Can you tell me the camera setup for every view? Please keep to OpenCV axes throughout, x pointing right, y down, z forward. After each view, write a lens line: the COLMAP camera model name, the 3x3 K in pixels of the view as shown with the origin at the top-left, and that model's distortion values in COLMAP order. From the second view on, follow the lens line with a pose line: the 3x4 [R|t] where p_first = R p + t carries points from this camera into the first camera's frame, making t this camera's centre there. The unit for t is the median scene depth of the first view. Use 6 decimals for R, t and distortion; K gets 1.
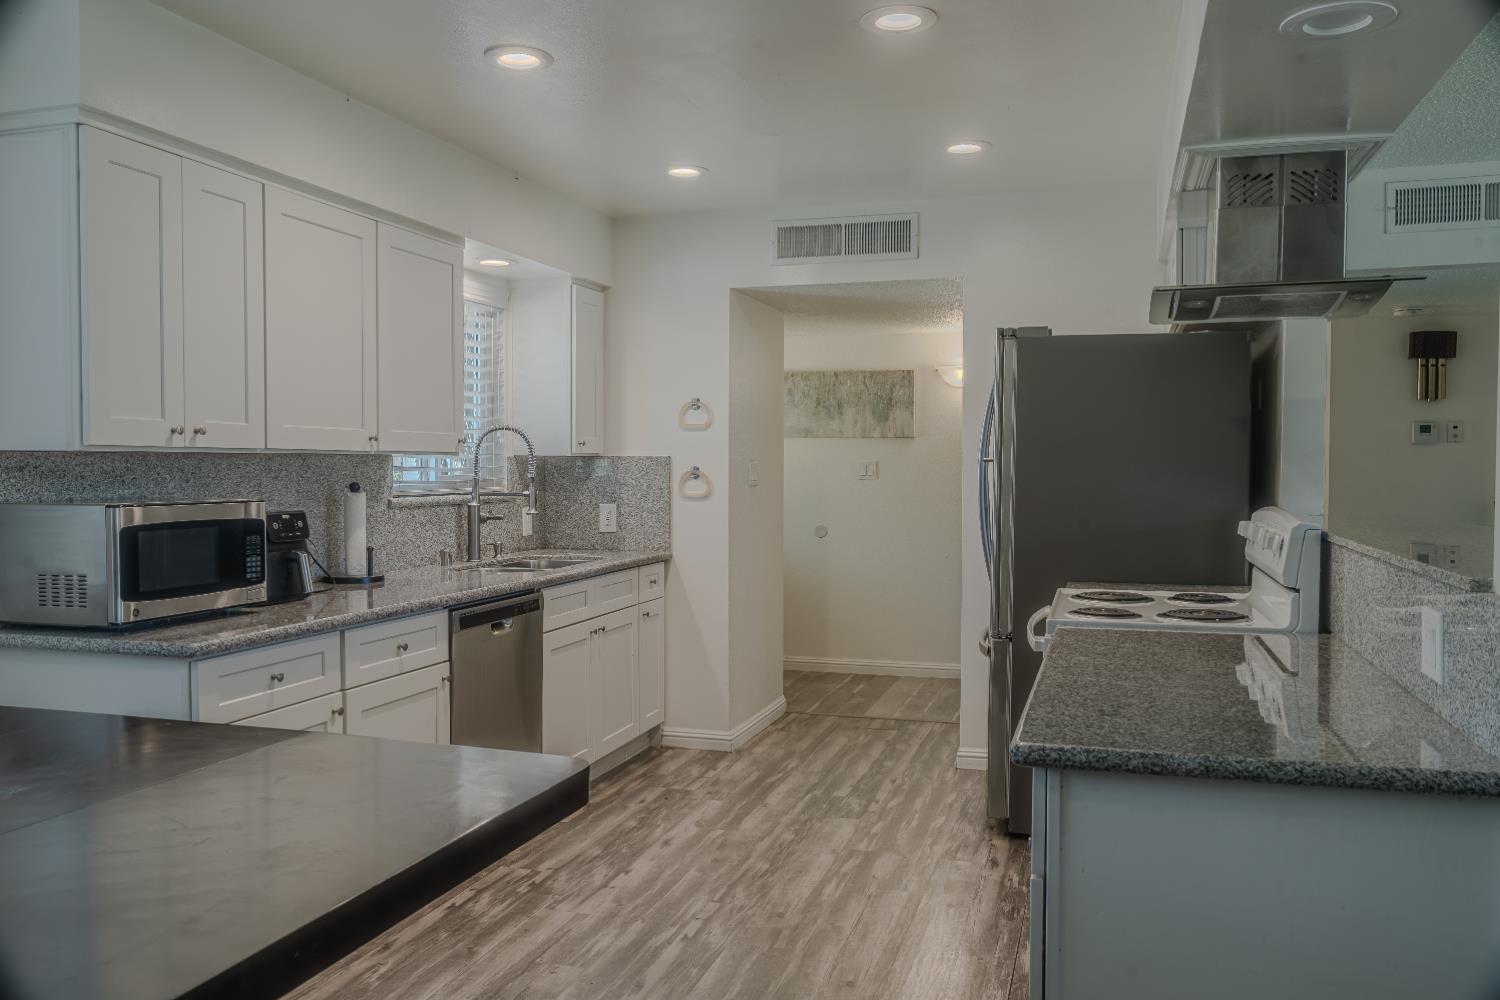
lens RADIAL K [[1187.5, 0, 749.2], [0, 1187.5, 499.4], [0, 0, 1]] dist [0.006631, -0.006124]
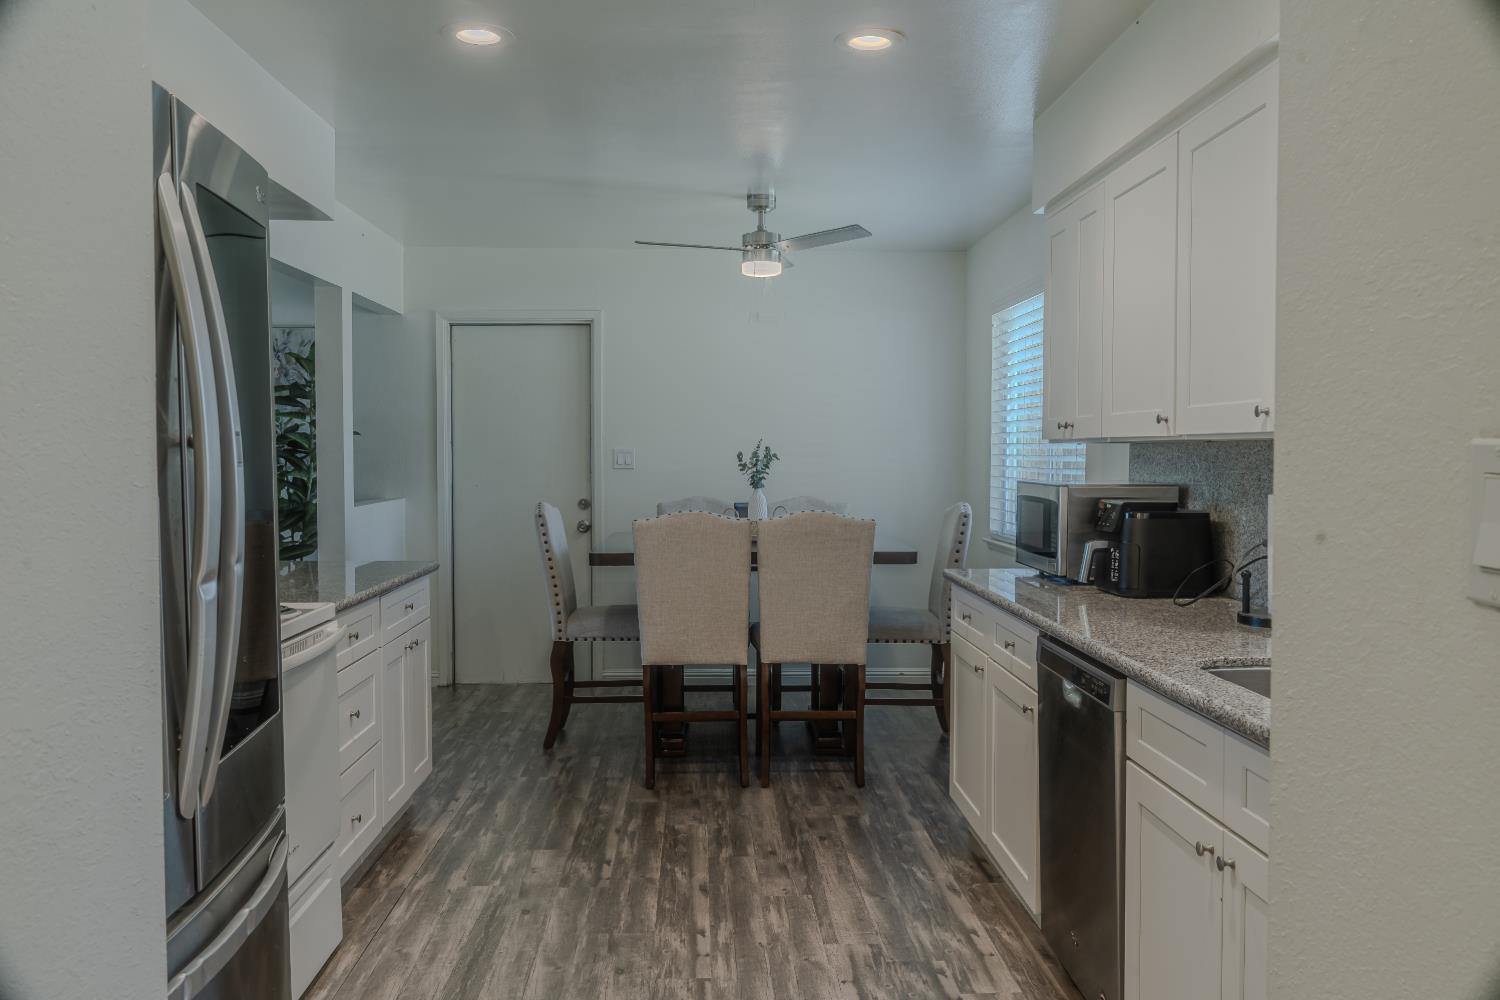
lens RADIAL K [[1187.5, 0, 747.5], [0, 1187.5, 499.5], [0, 0, 1]] dist [0.006631, -0.006124]
pose [[-0.943584, 0.012770, -0.330886, 0.216805], [-0.010439, 0.997612, 0.068270, -0.054241], [0.330968, 0.067872, -0.941198, 1.788835]]
